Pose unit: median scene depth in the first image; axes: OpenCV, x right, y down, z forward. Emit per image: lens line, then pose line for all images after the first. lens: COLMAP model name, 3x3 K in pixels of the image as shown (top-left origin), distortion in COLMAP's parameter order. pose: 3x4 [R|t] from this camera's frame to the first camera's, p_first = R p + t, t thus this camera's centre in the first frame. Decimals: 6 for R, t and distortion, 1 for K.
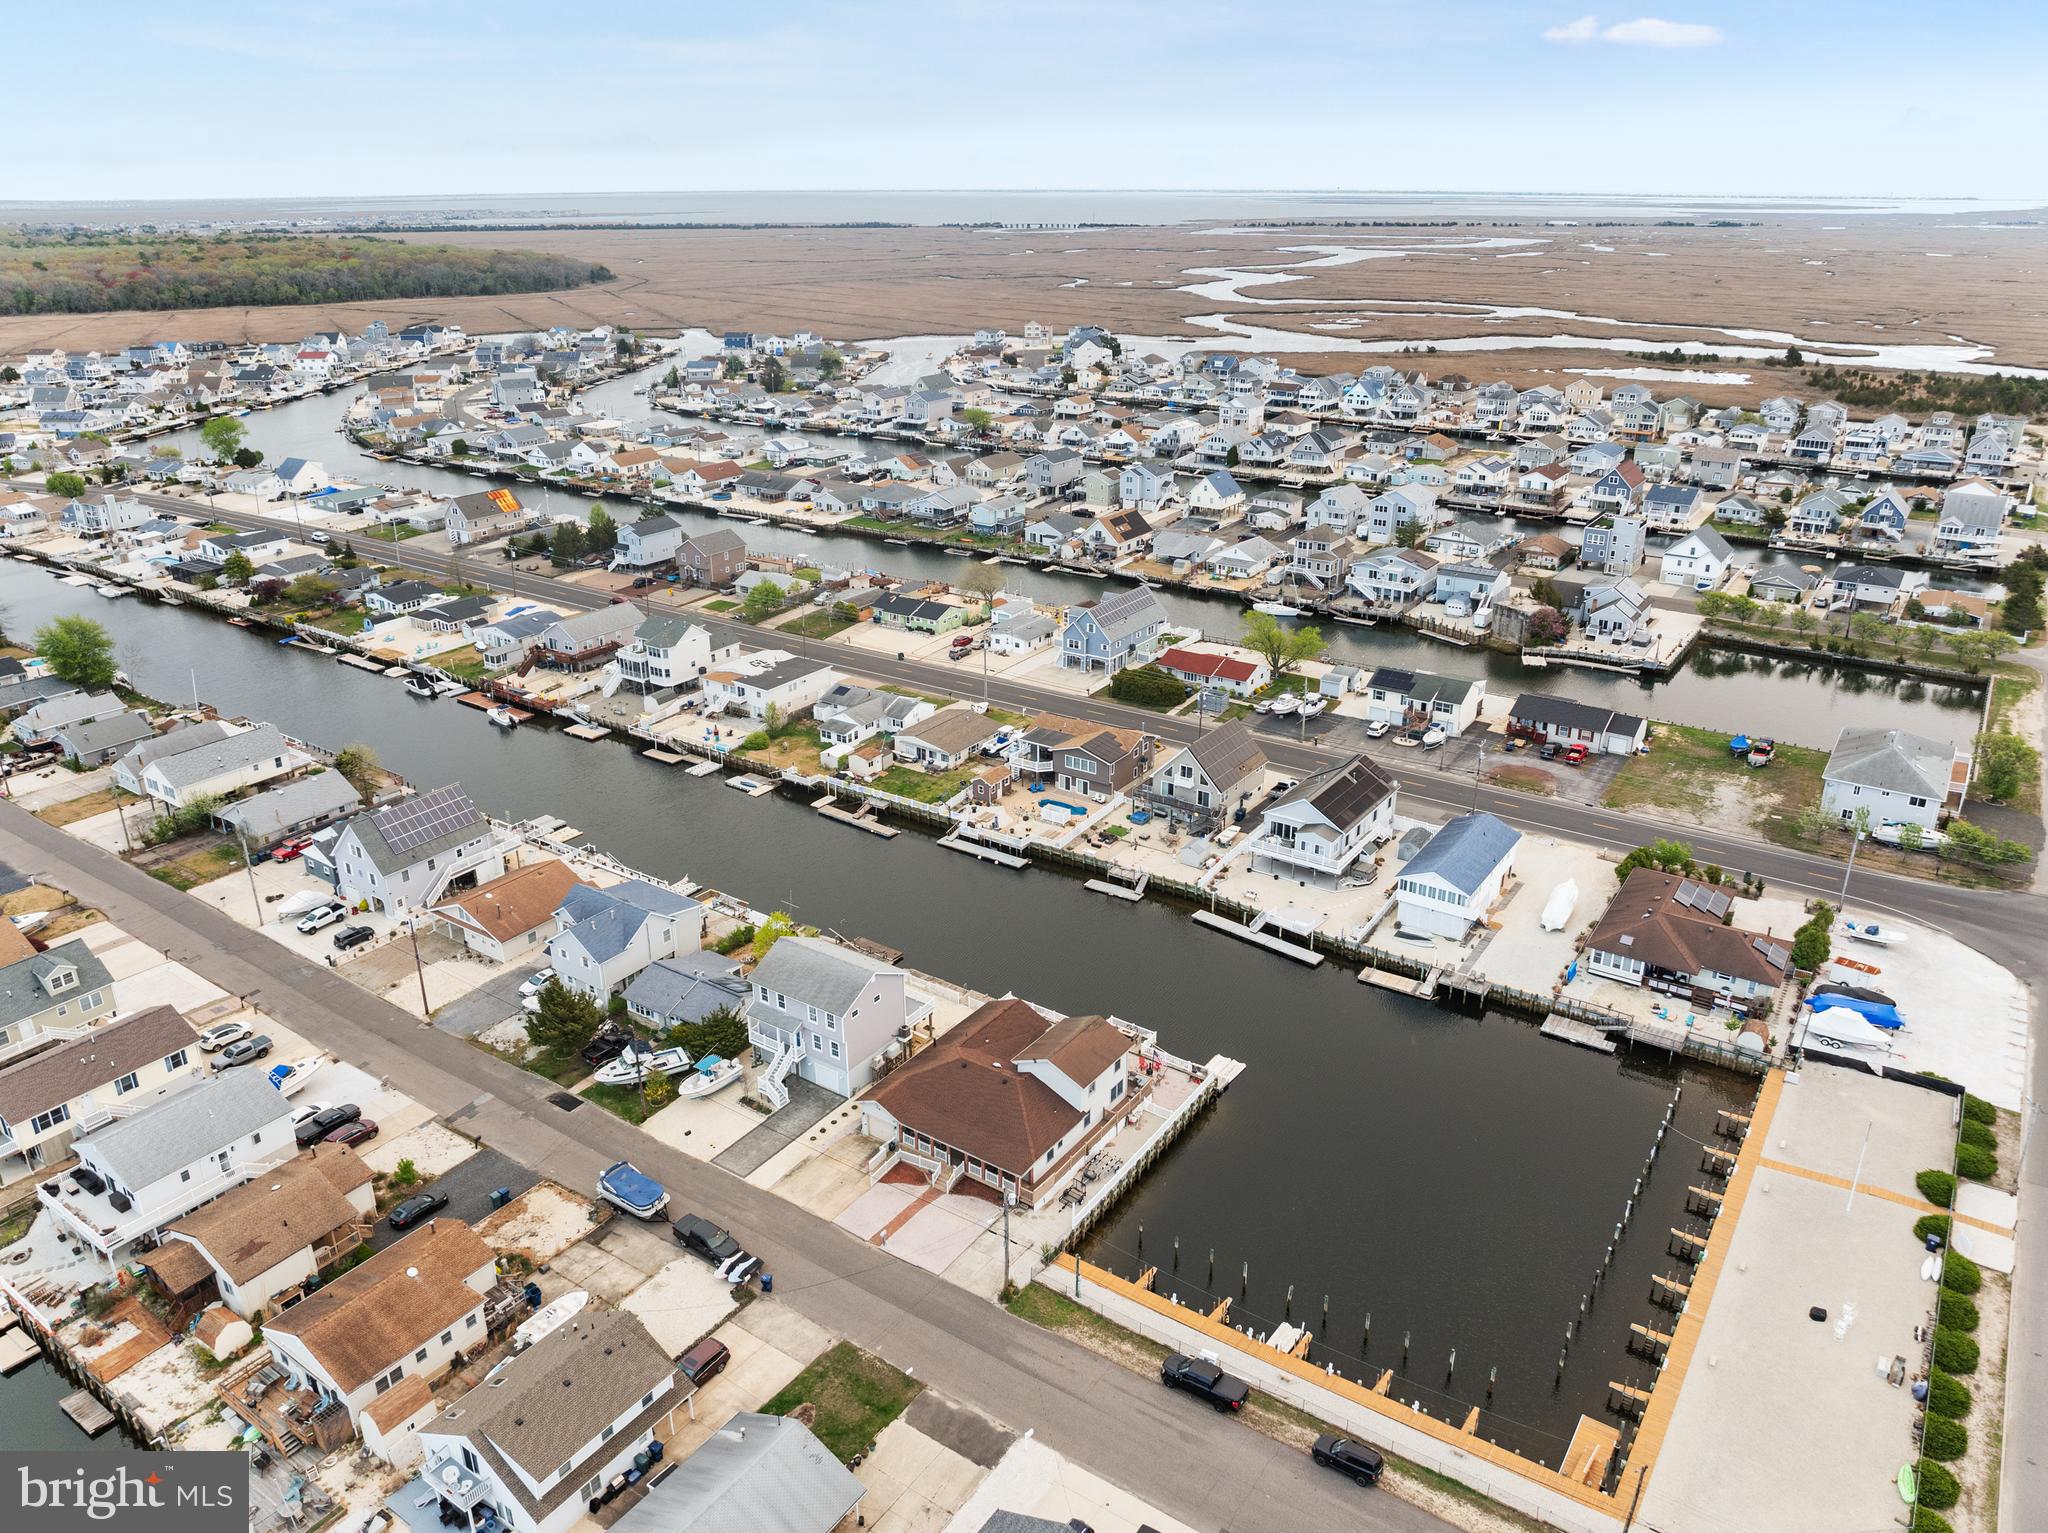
lens RADIAL K [[1443.5, 0, 1024.0], [0, 1443.5, 766.5], [0, 0, 1]] dist [-0.035864, -0.005675]
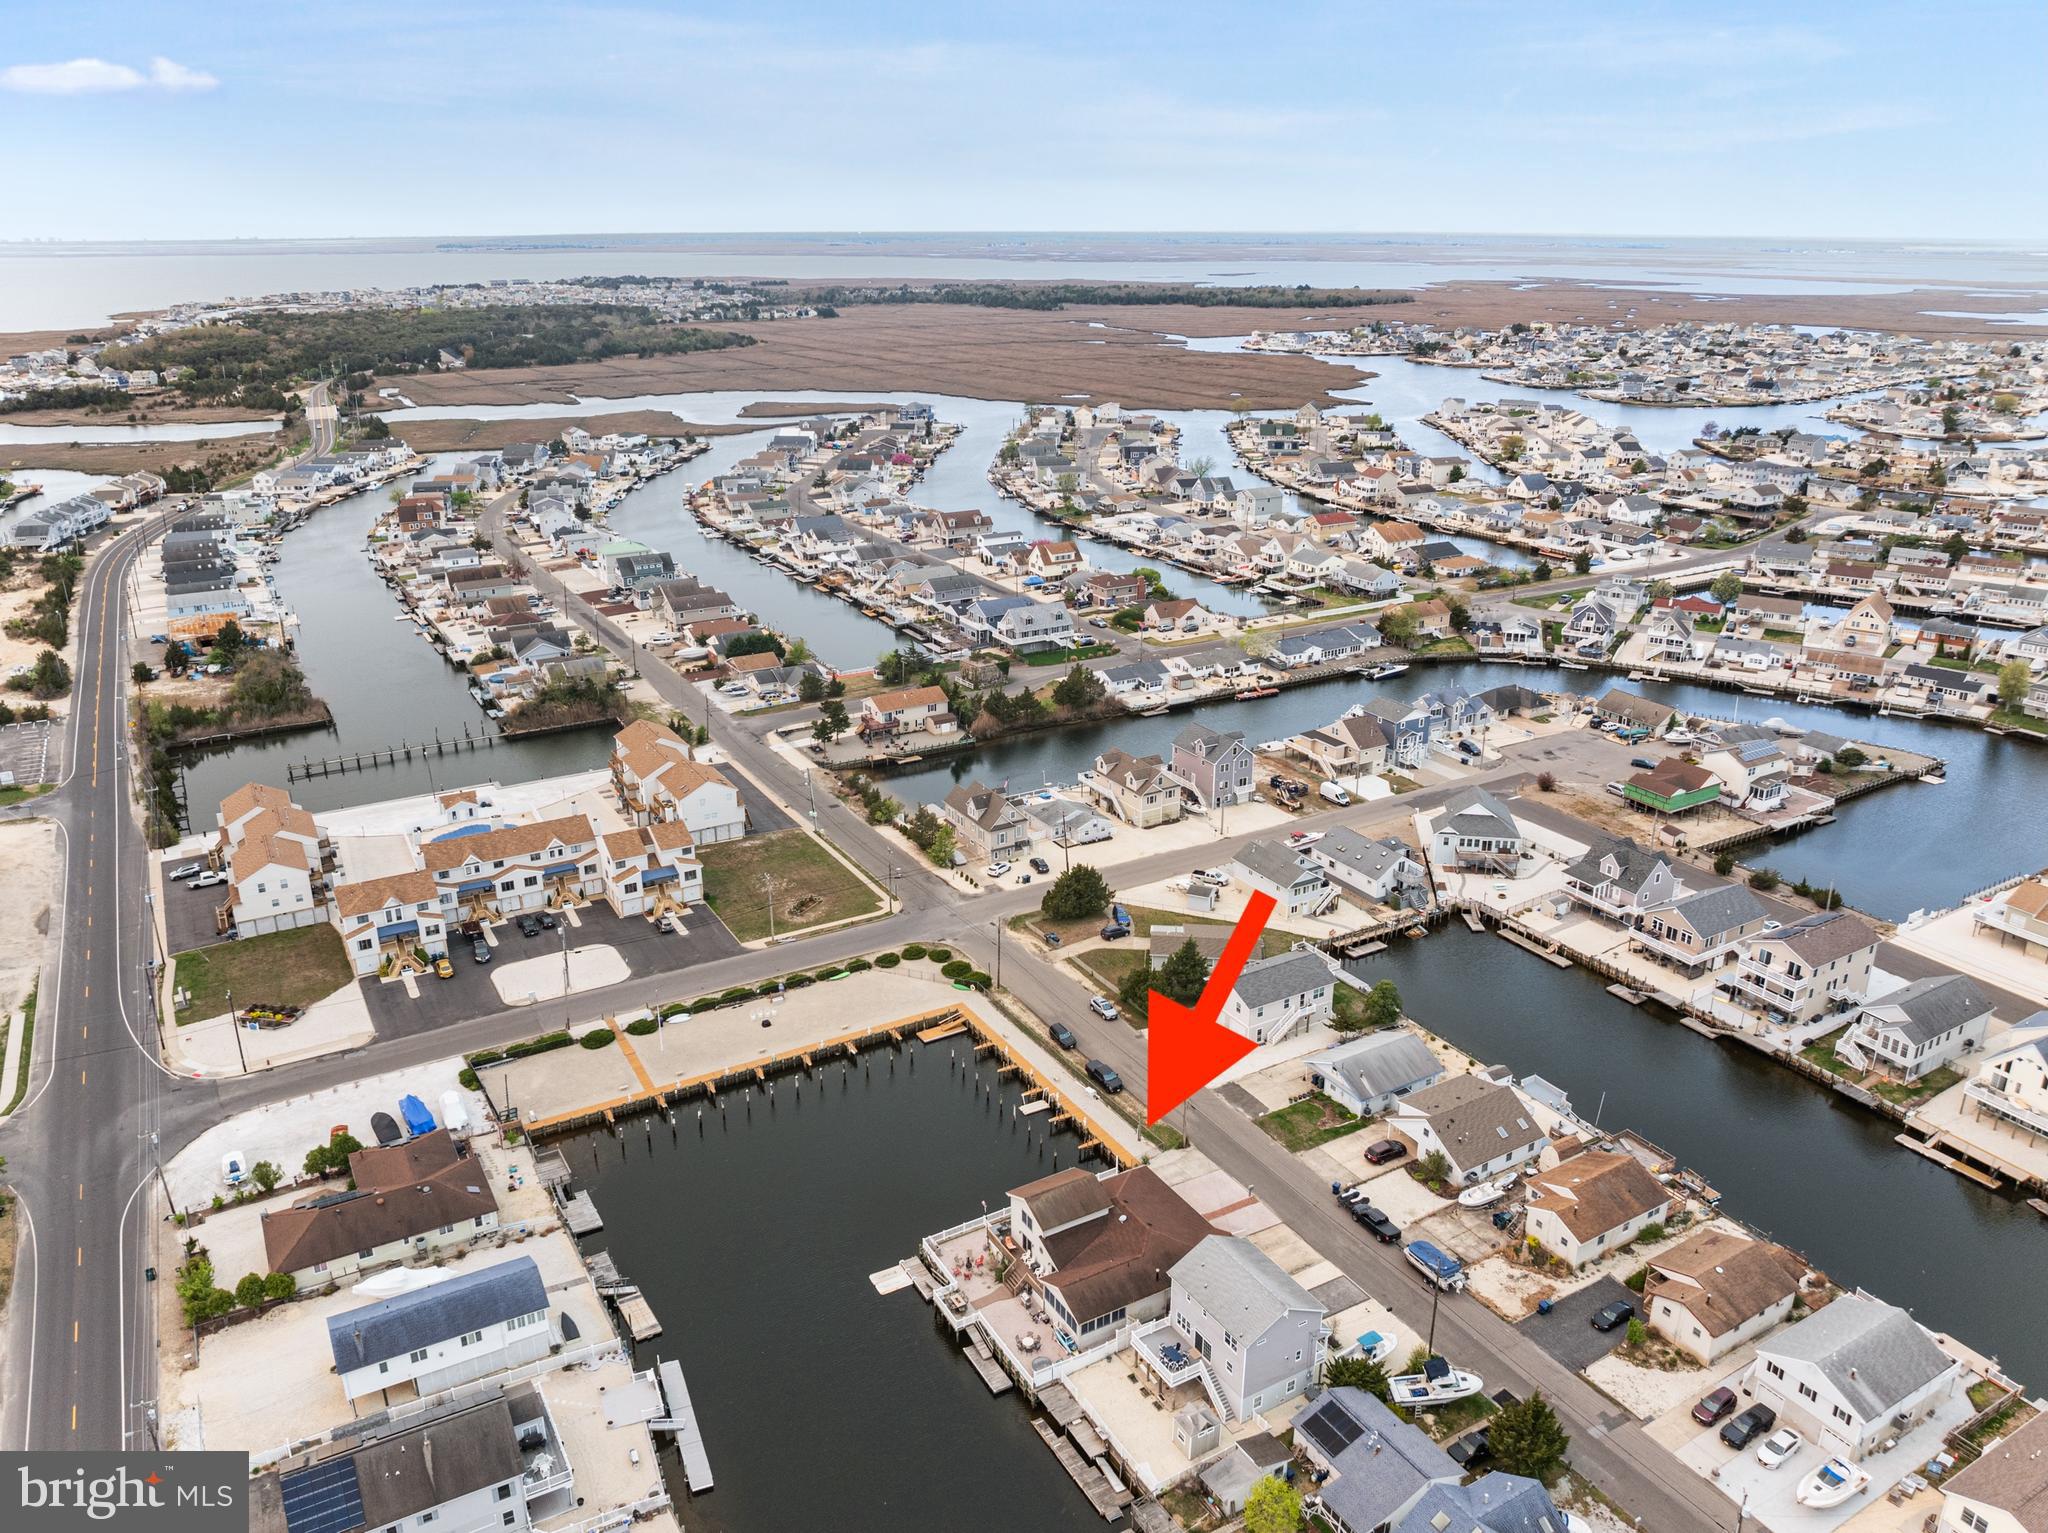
lens RADIAL K [[1474.6, 0, 1012.2], [0, 1474.6, 766.3], [0, 0, 1]] dist [-0.036186, -0.004093]
pose [[-0.903392, -0.142169, 0.404562, -0.235084], [0.166133, 0.753723, 0.635847, -0.538284], [-0.395326, 0.641630, -0.657288, 1.015143]]
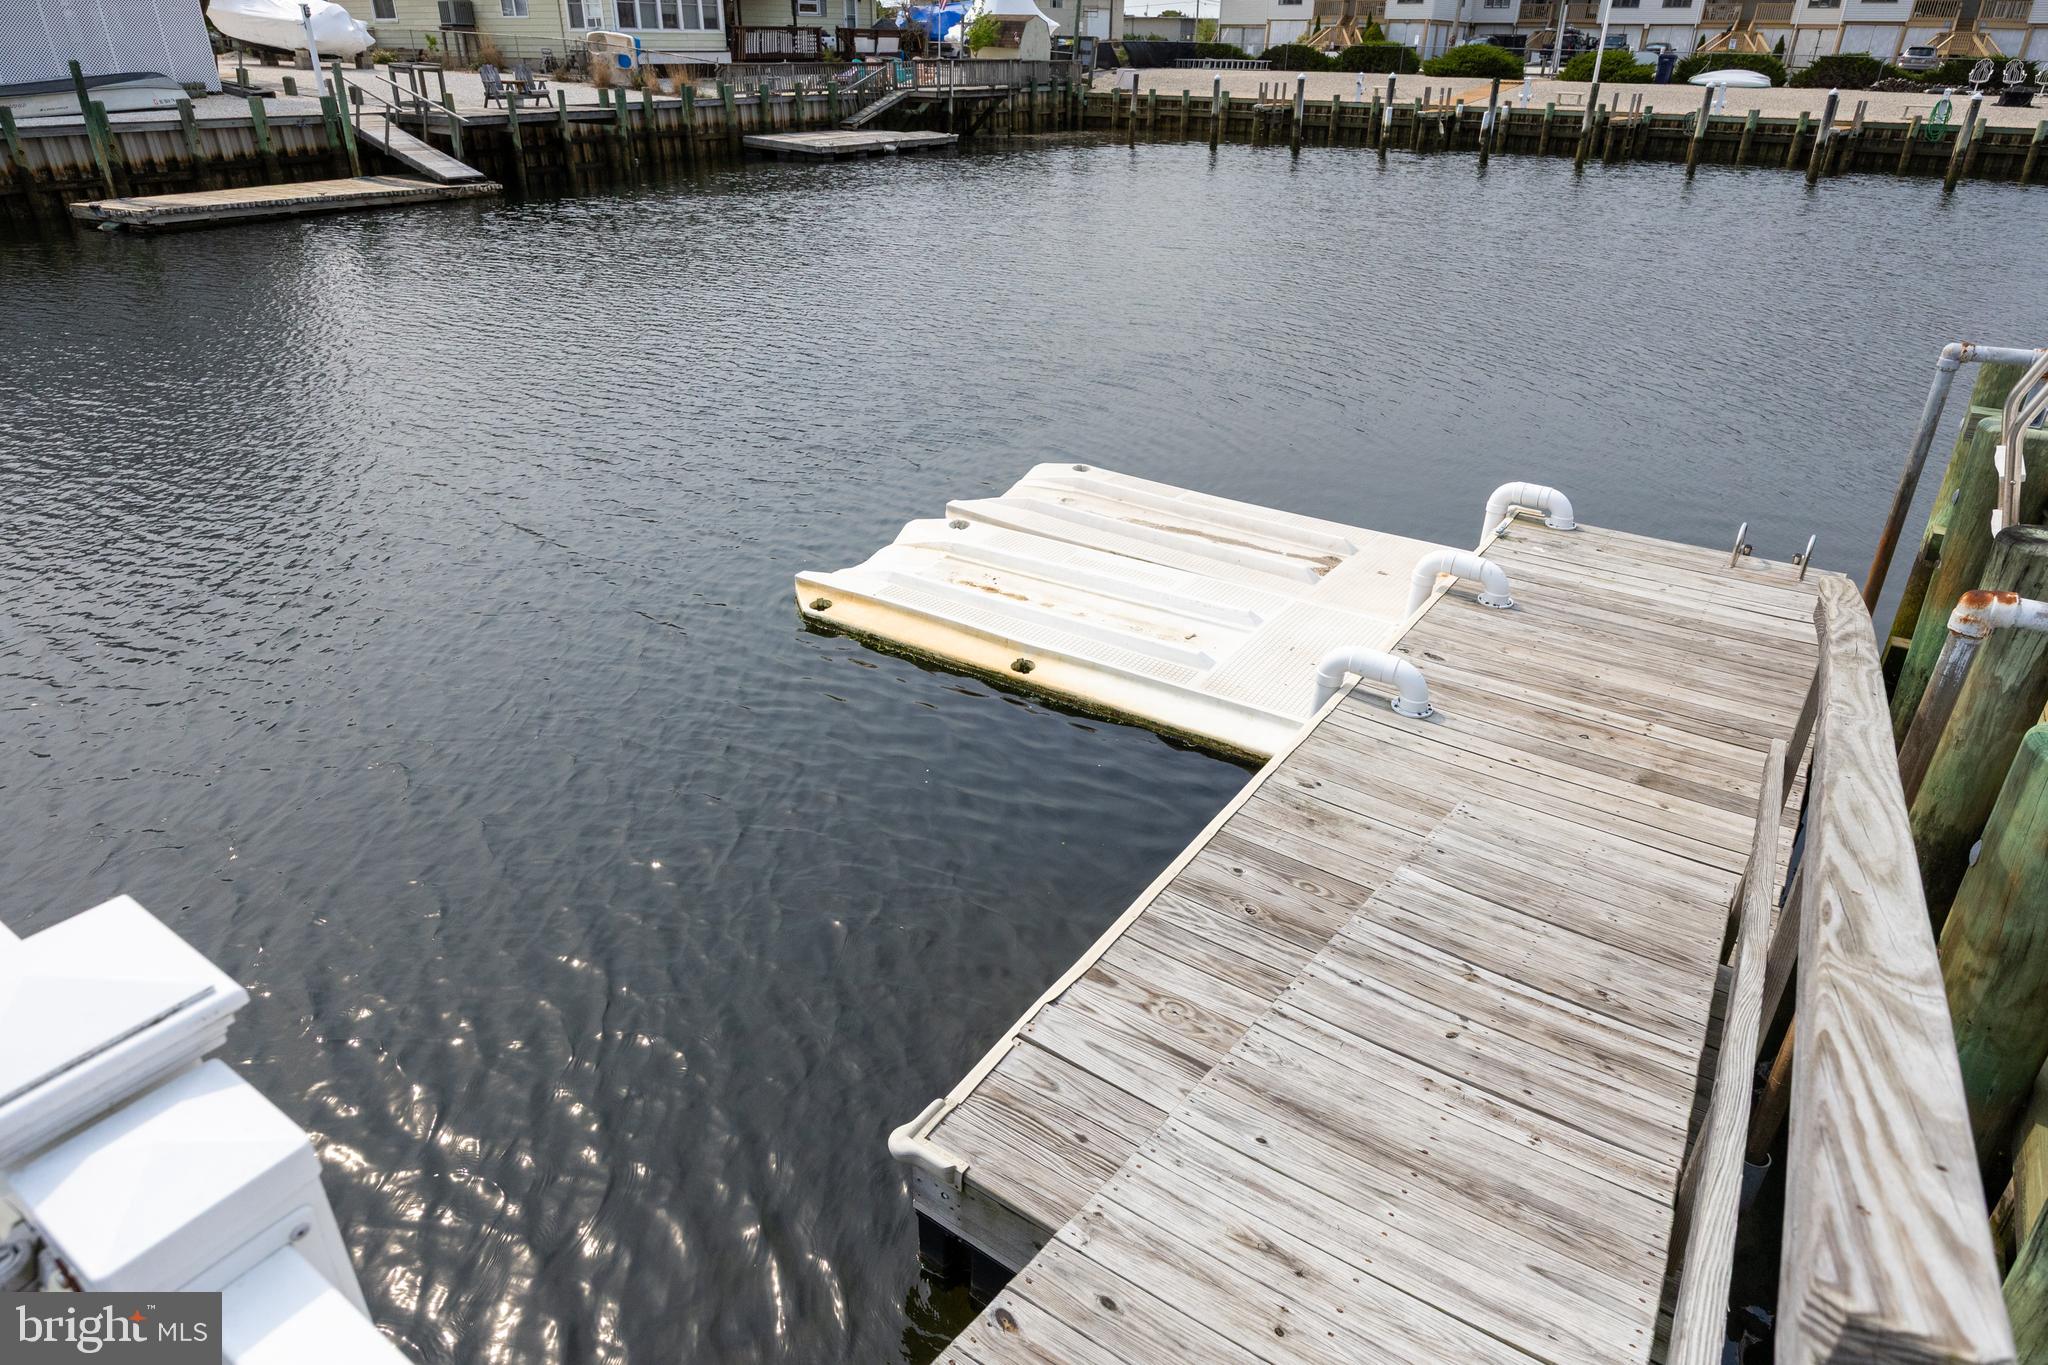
lens RADIAL K [[1220.2, 0, 1024.8], [0, 1220.2, 685.1], [0, 0, 1]] dist [-0.010426, -0.000764]
pose [[-0.025810, -0.461225, 0.886908, 0.059240], [0.367774, 0.820600, 0.437445, 0.131498], [-0.929557, 0.337472, 0.148447, 0.703671]]
